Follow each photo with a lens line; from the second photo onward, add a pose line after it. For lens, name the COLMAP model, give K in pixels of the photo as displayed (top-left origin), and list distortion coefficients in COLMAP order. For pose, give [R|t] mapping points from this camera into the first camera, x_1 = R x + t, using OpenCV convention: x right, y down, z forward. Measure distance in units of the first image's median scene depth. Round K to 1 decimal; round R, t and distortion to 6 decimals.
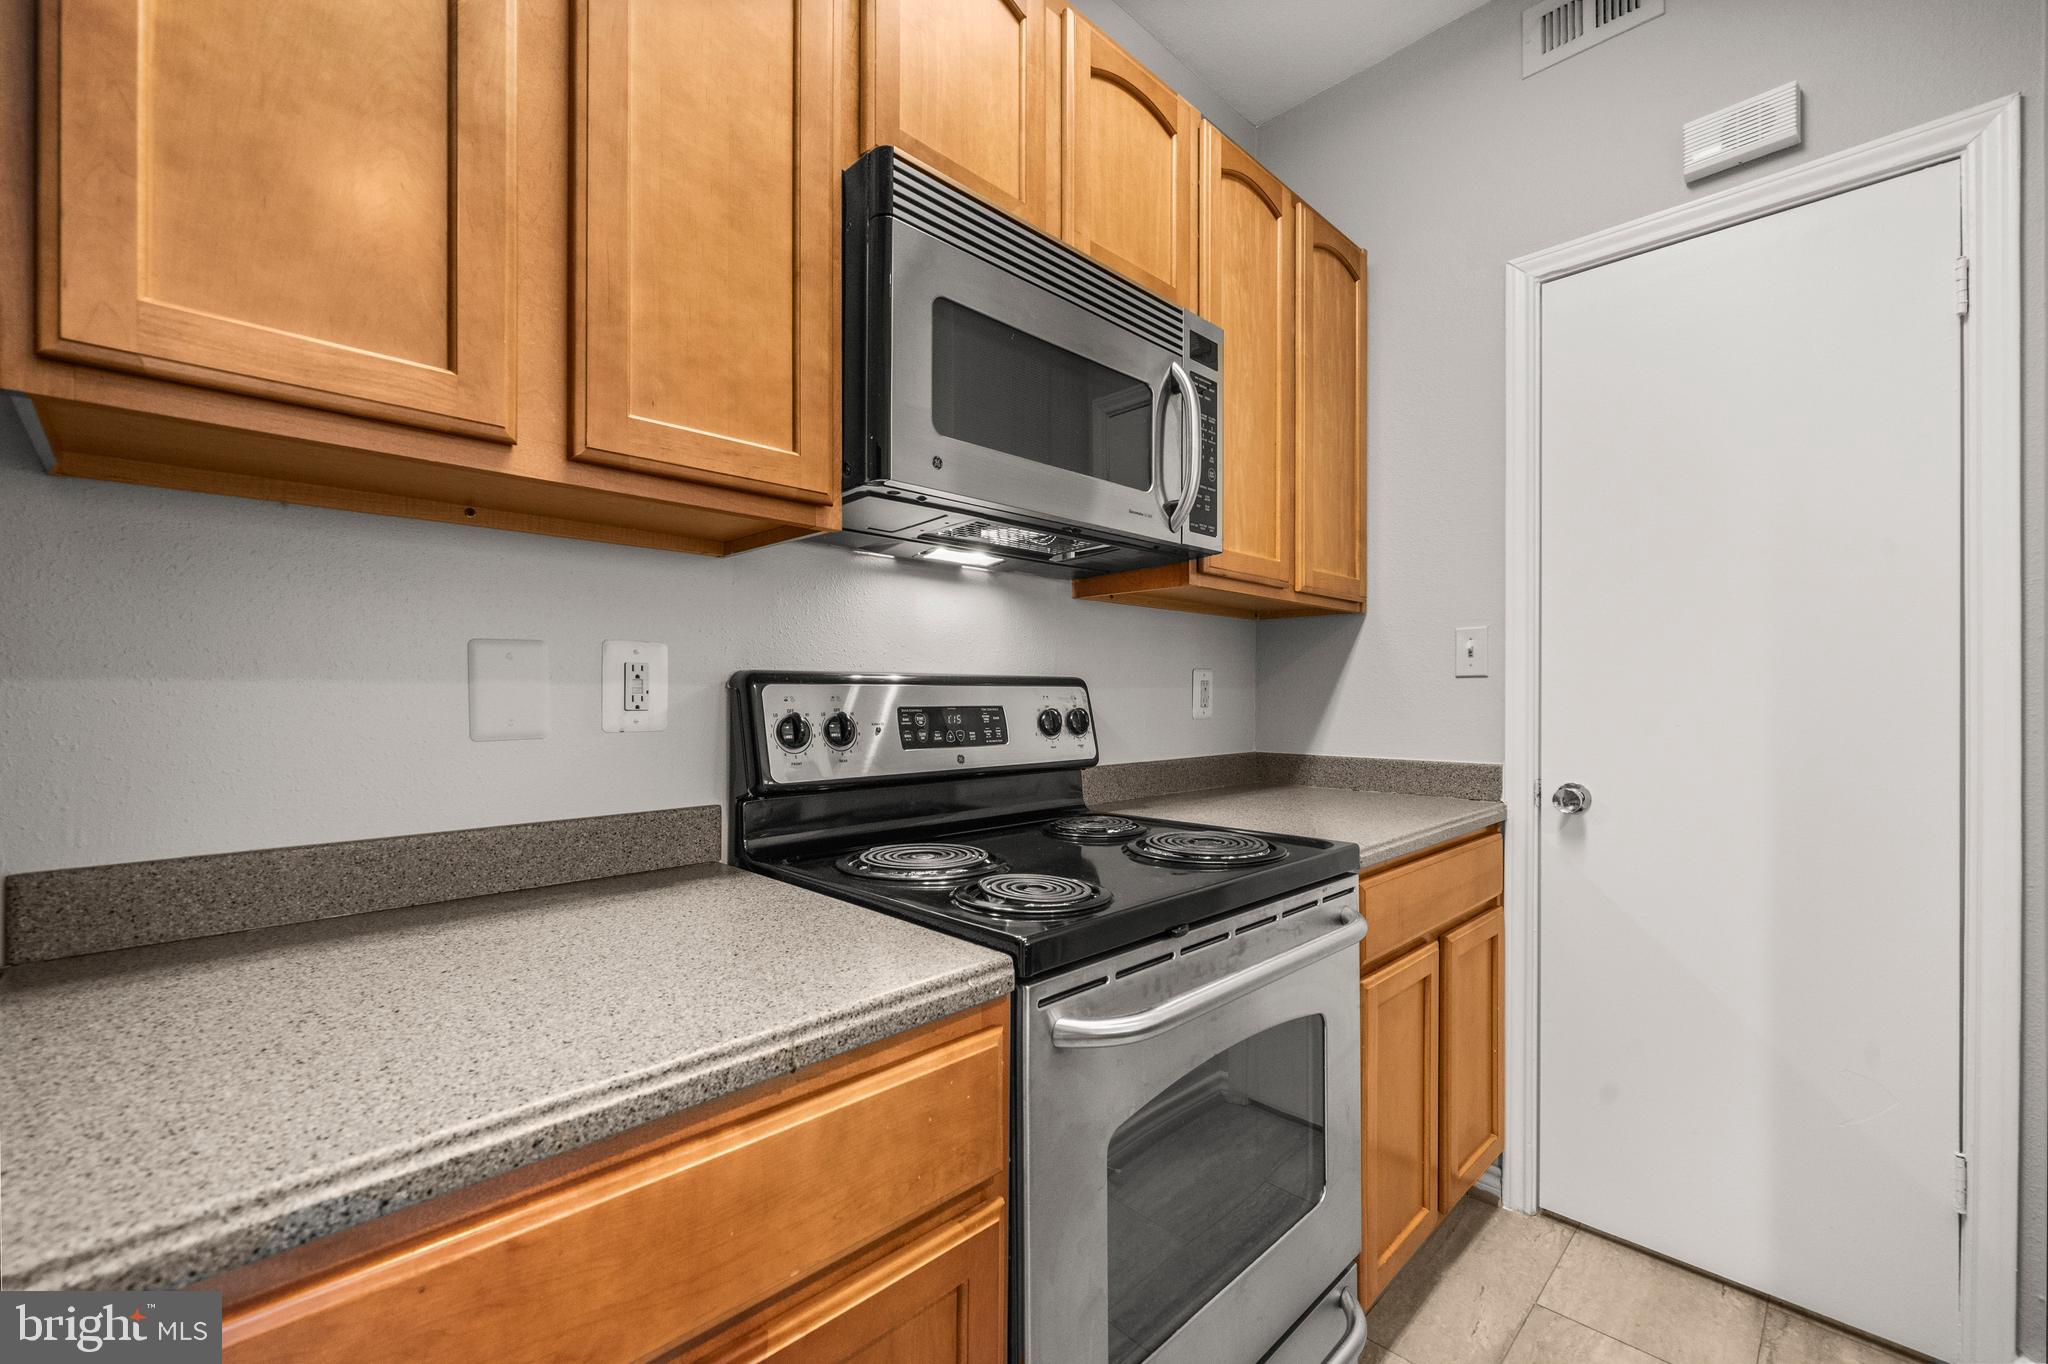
lens RADIAL K [[834.7, 0, 1021.6], [0, 834.7, 693.8], [0, 0, 1]] dist [-0.001560, 0.000066]
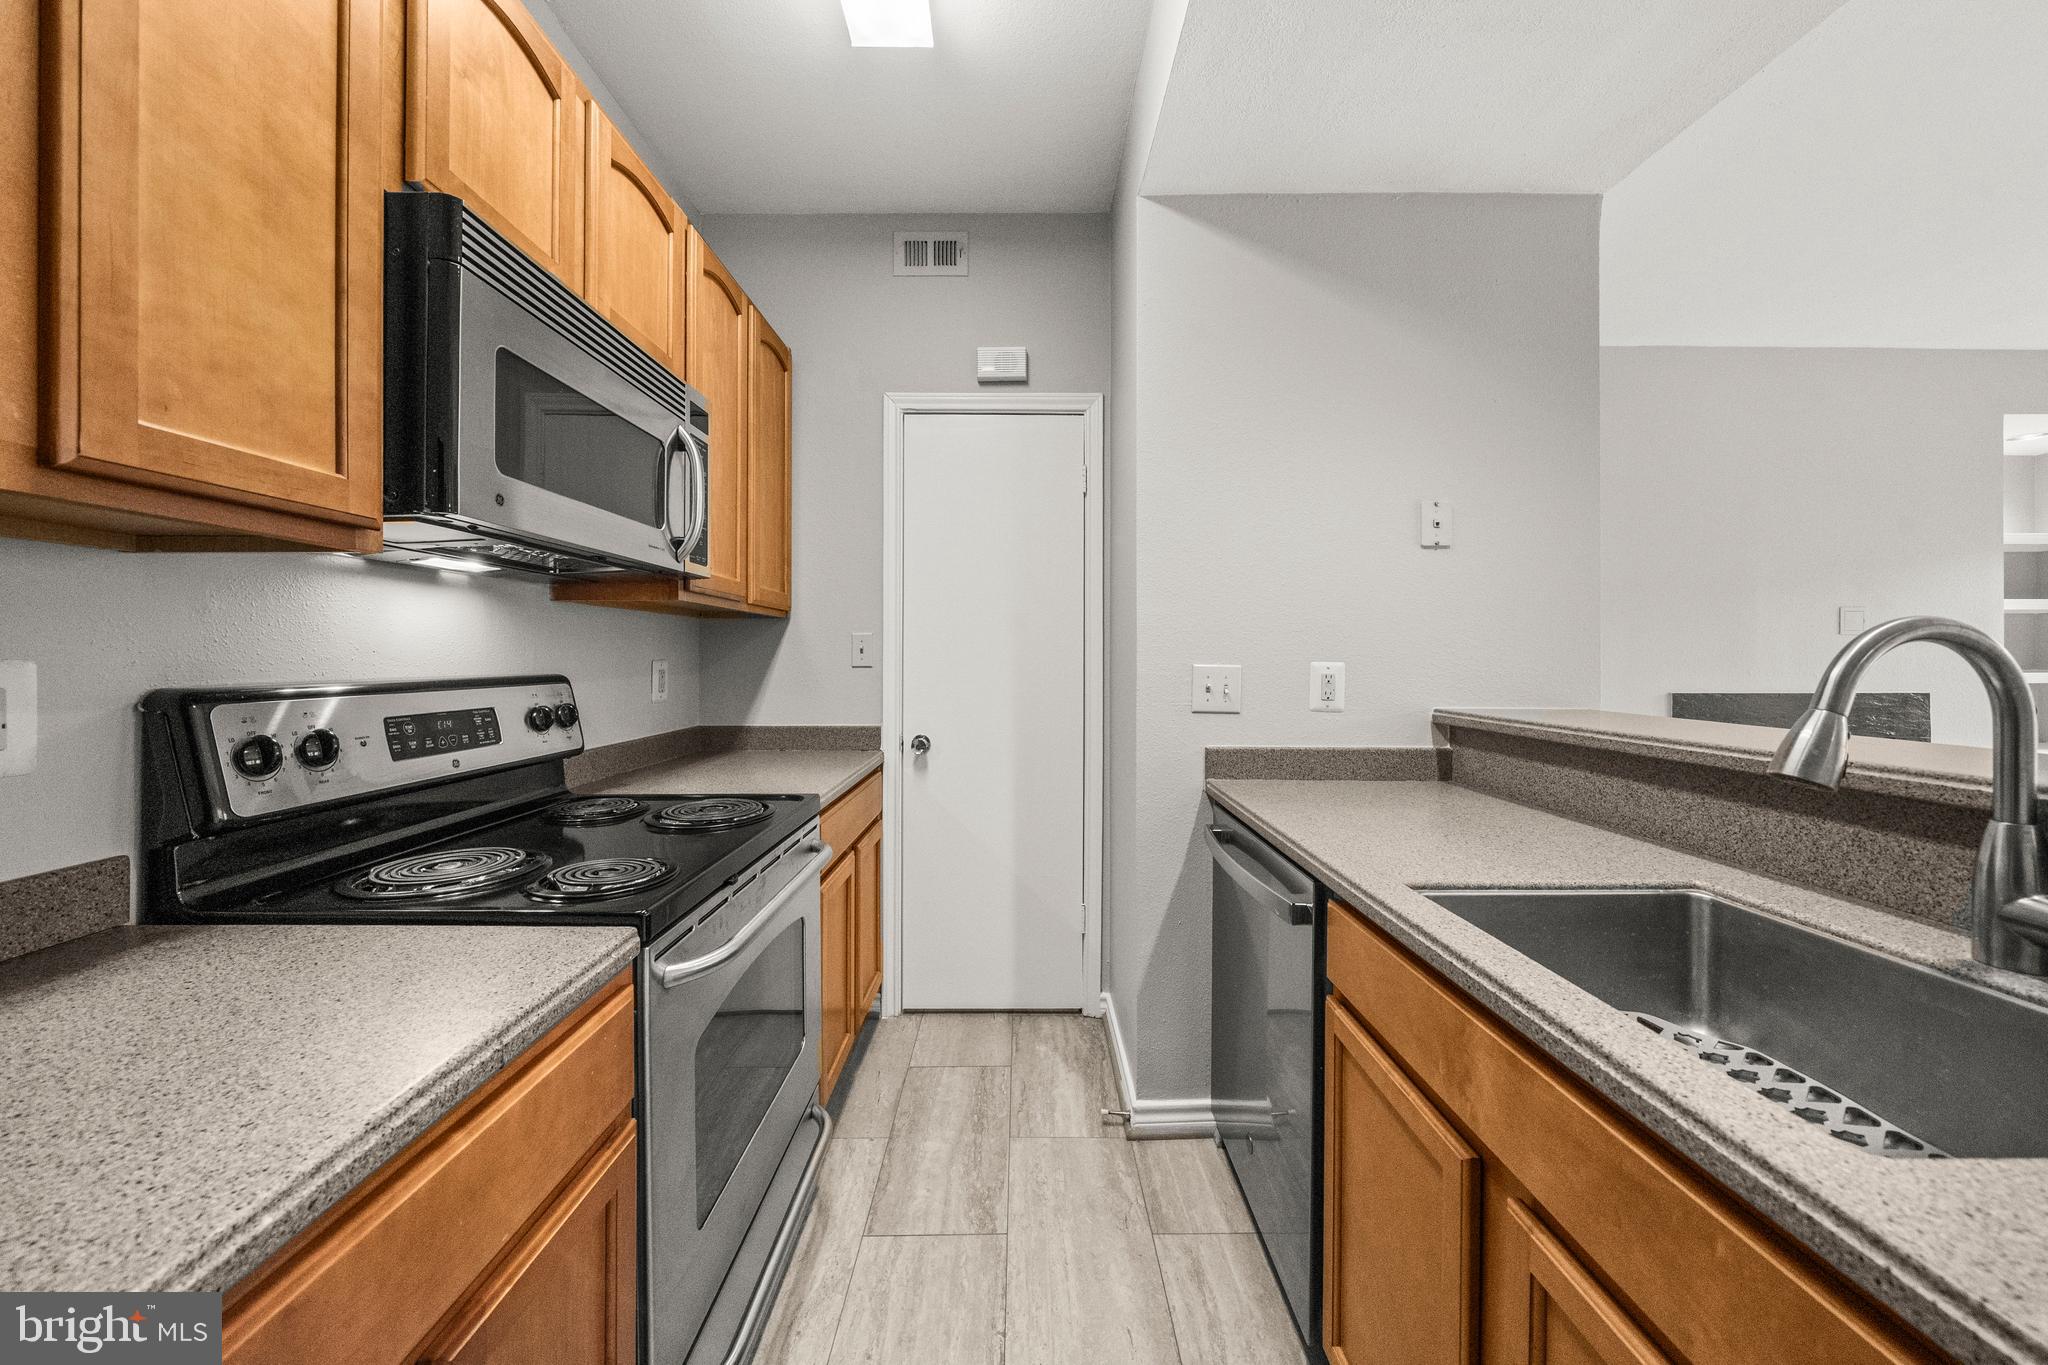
lens RADIAL K [[708.9, 0, 1018.1], [0, 708.9, 656.7], [0, 0, 1]] dist [-0.005521, 0.000178]
pose [[0.699867, -0.001349, 0.714272, -0.235387], [-0.001421, 0.999994, 0.003281, -0.063154], [-0.714272, -0.003311, 0.699860, -0.103043]]
